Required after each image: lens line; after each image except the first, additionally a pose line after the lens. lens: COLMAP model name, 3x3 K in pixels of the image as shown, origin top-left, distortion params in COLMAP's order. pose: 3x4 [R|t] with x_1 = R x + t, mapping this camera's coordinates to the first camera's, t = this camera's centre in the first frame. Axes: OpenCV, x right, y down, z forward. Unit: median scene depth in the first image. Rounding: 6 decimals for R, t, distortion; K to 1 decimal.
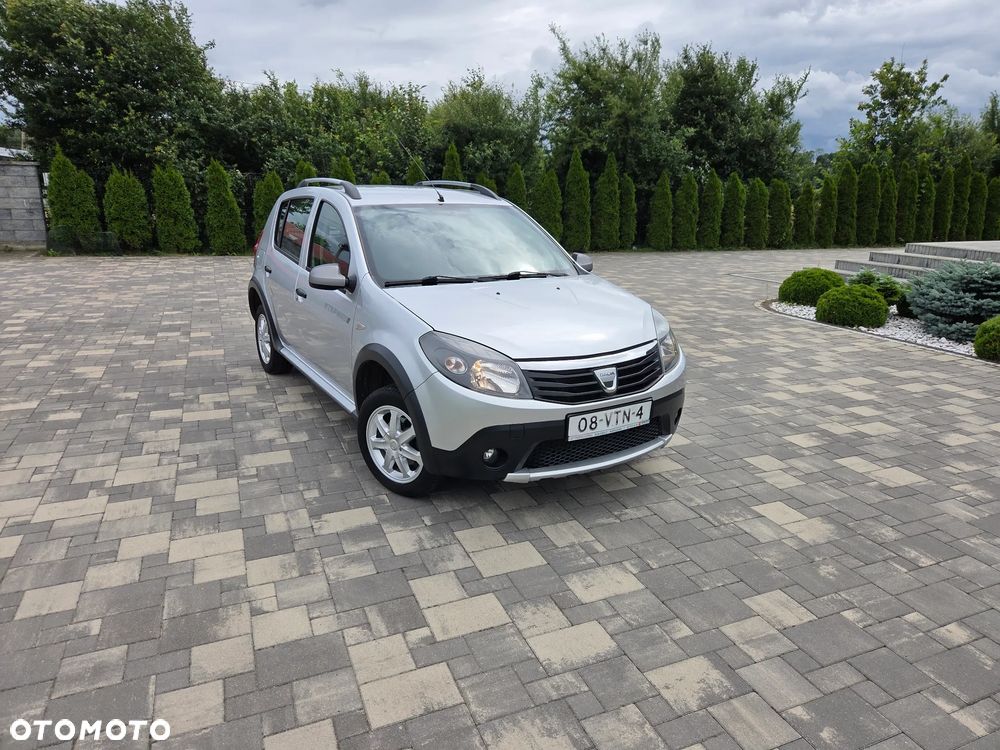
lens RADIAL K [[665.3, 0, 492.4], [0, 665.3, 378.9], [0, 0, 1]] dist [0.071283, -0.055372]
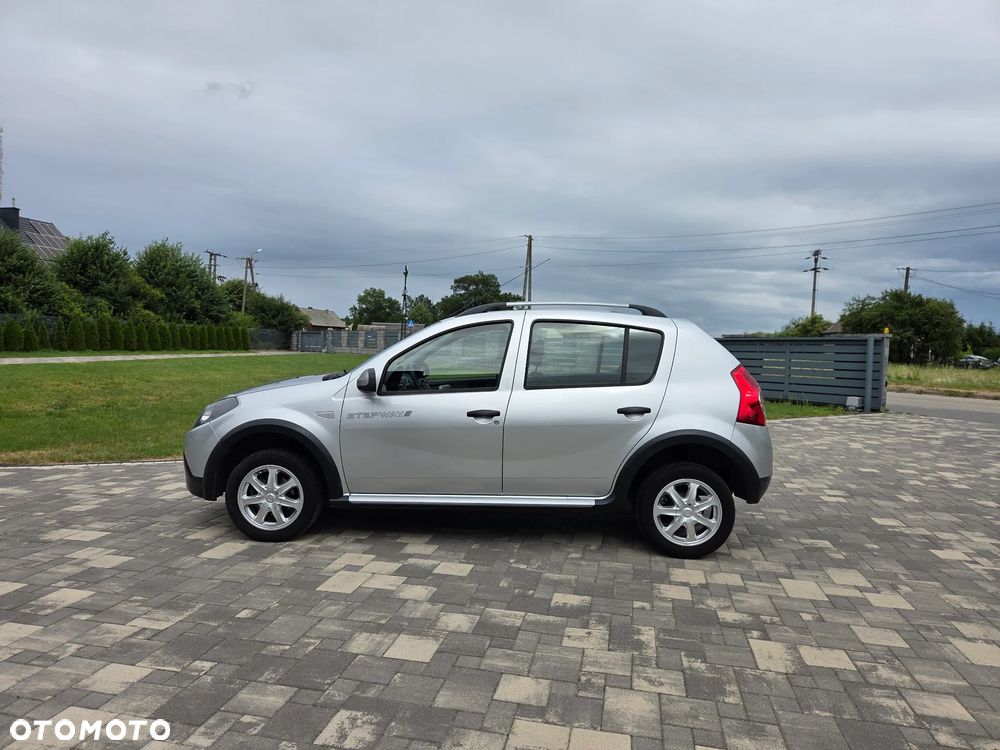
lens RADIAL K [[671.2, 0, 496.2], [0, 671.2, 371.1], [0, 0, 1]] dist [0.074450, -0.060816]
pose [[-0.556854, -0.000764, -0.830610, 0.875120], [-0.269321, 0.946139, 0.179687, -0.437256], [0.785735, 0.323761, -0.527067, 1.792627]]
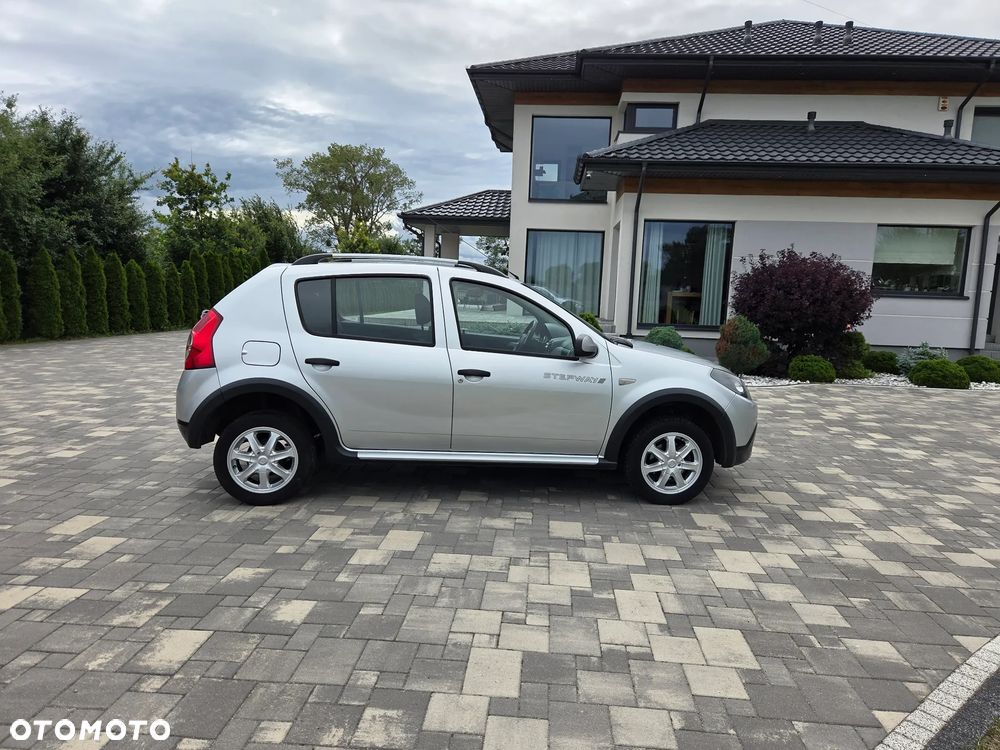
lens RADIAL K [[680.1, 0, 511.7], [0, 680.1, 374.3], [0, 0, 1]] dist [0.074564, -0.062972]
pose [[0.433823, -0.117008, 0.893368, -1.201438], [0.230795, 0.972881, 0.015347, -0.135230], [-0.870937, 0.199527, 0.449063, 0.539708]]
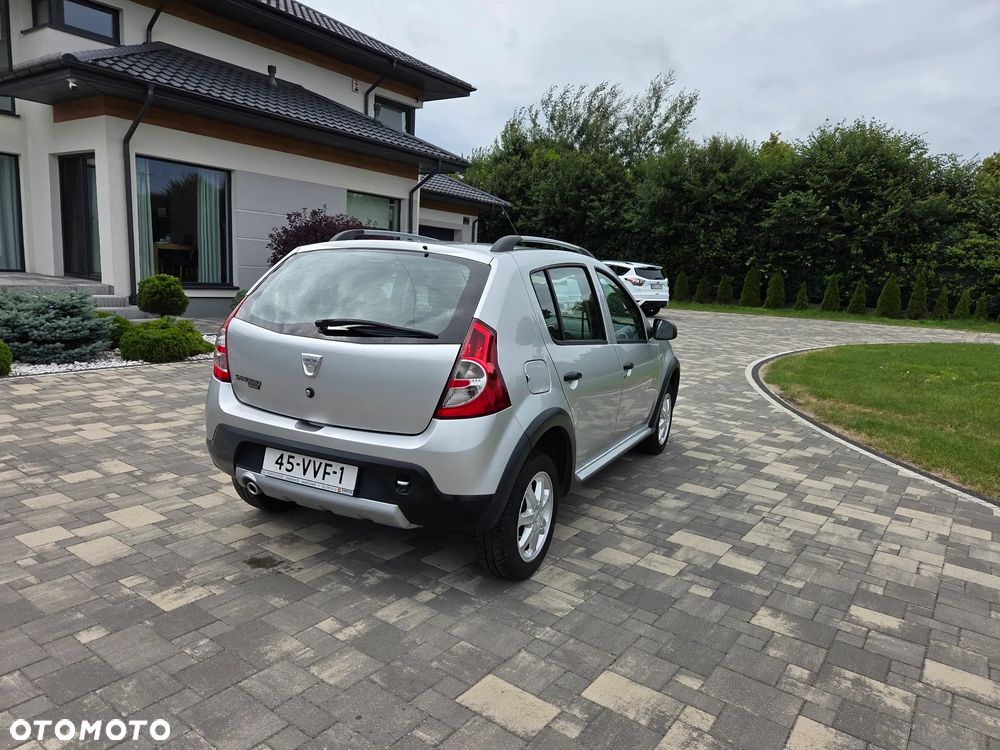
lens RADIAL K [[671.6, 0, 494.1], [0, 671.6, 385.0], [0, 0, 1]] dist [0.070187, -0.056232]
pose [[-0.521096, -0.197536, 0.830325, -1.037062], [0.175901, 0.927108, 0.330953, -0.477388], [-0.835175, 0.318513, -0.448365, 1.683266]]
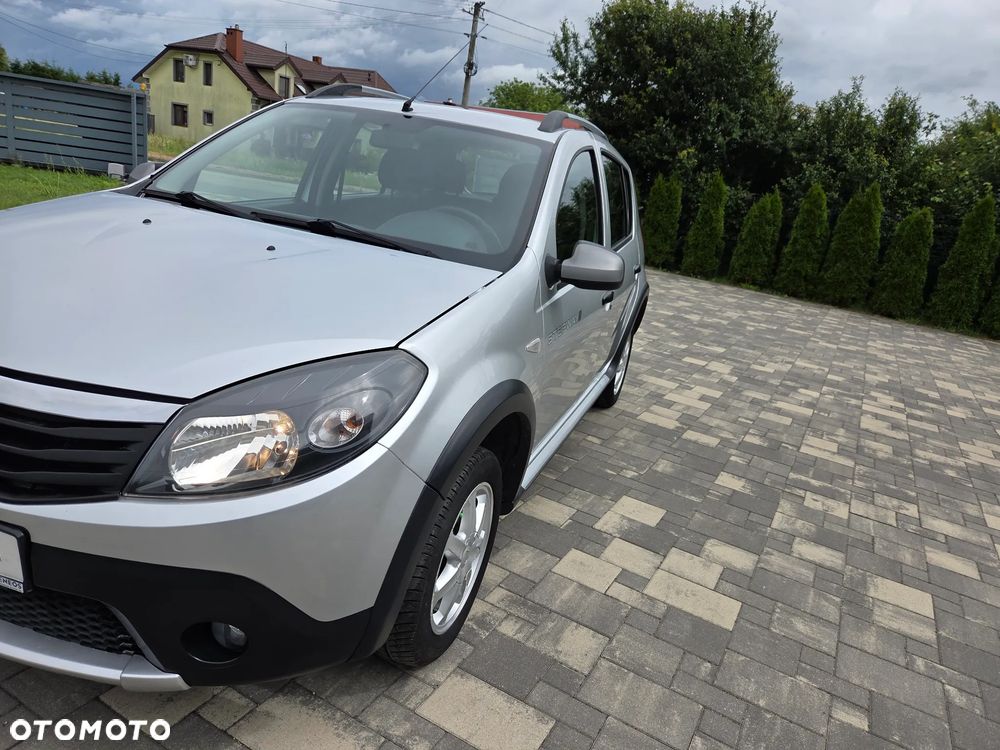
lens RADIAL K [[668.5, 0, 498.1], [0, 668.5, 382.0], [0, 0, 1]] dist [0.077574, -0.066505]
pose [[0.618419, 0.300899, -0.725960, 0.511638], [-0.349207, 0.932795, 0.089152, -0.130141], [0.703998, 0.198377, 0.681934, 0.730711]]
